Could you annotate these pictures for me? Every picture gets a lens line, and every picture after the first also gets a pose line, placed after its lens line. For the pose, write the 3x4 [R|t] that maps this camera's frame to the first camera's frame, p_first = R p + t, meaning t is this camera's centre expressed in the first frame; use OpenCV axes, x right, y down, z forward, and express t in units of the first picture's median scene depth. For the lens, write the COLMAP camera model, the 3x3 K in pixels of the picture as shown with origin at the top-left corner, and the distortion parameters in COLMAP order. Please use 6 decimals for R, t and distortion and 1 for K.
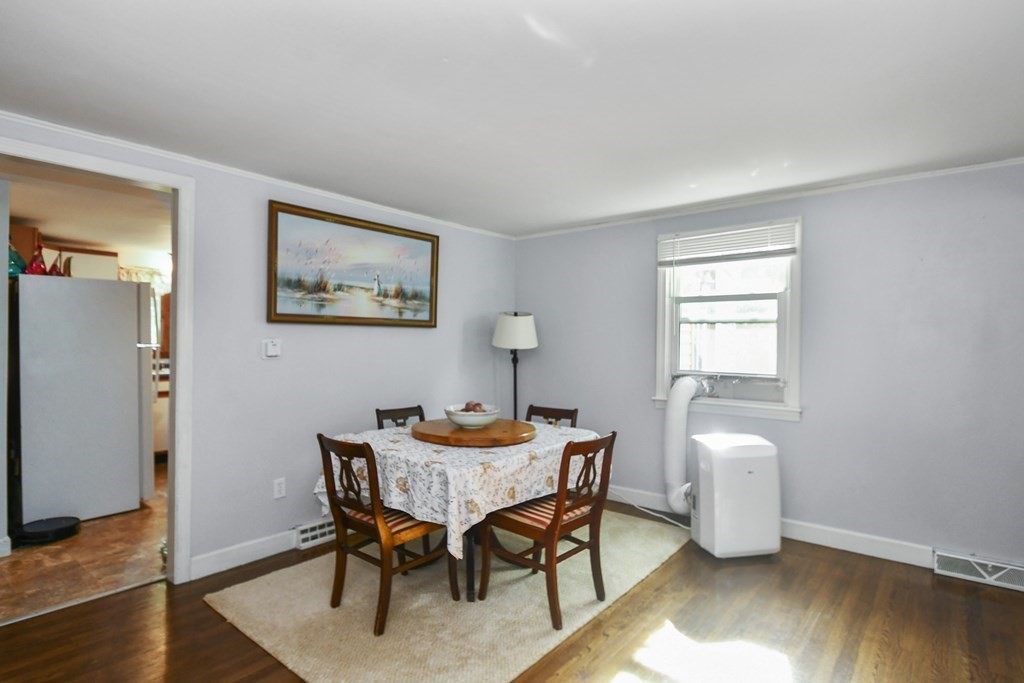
lens RADIAL K [[527.3, 0, 512.0], [0, 527.3, 341.5], [0, 0, 1]] dist [-0.000341, -0.000132]
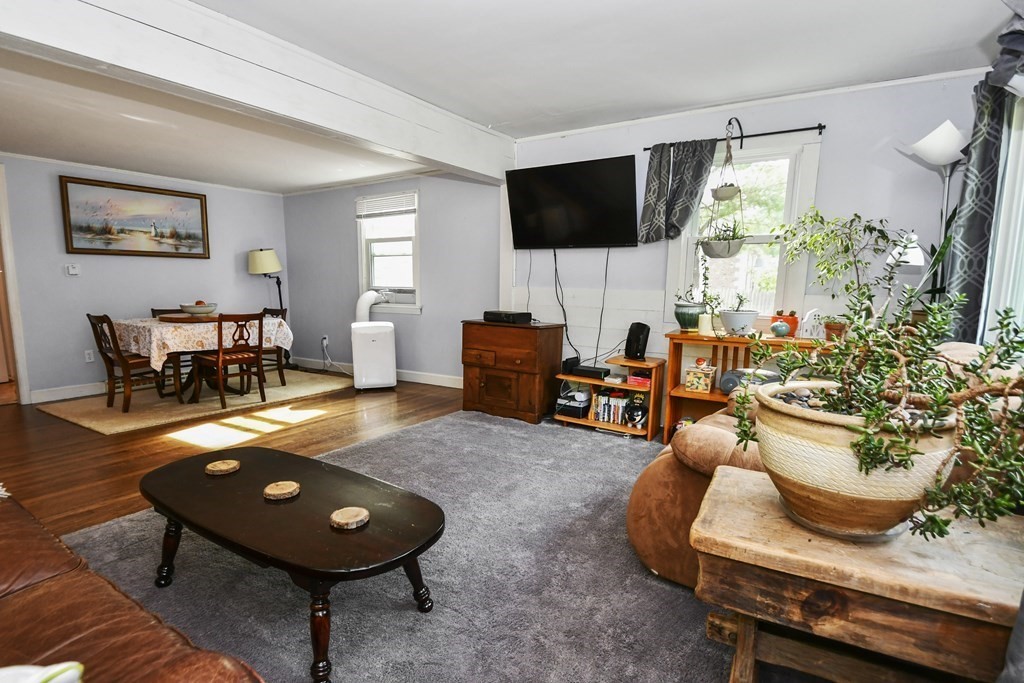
lens RADIAL K [[521.2, 0, 517.9], [0, 521.2, 359.7], [0, 0, 1]] dist [0.001952, -0.012666]
pose [[0.992669, -0.019158, 0.119339, 0.631524], [0.001661, 0.989428, 0.145015, 0.051691], [-0.120855, -0.143754, 0.982206, -0.685685]]
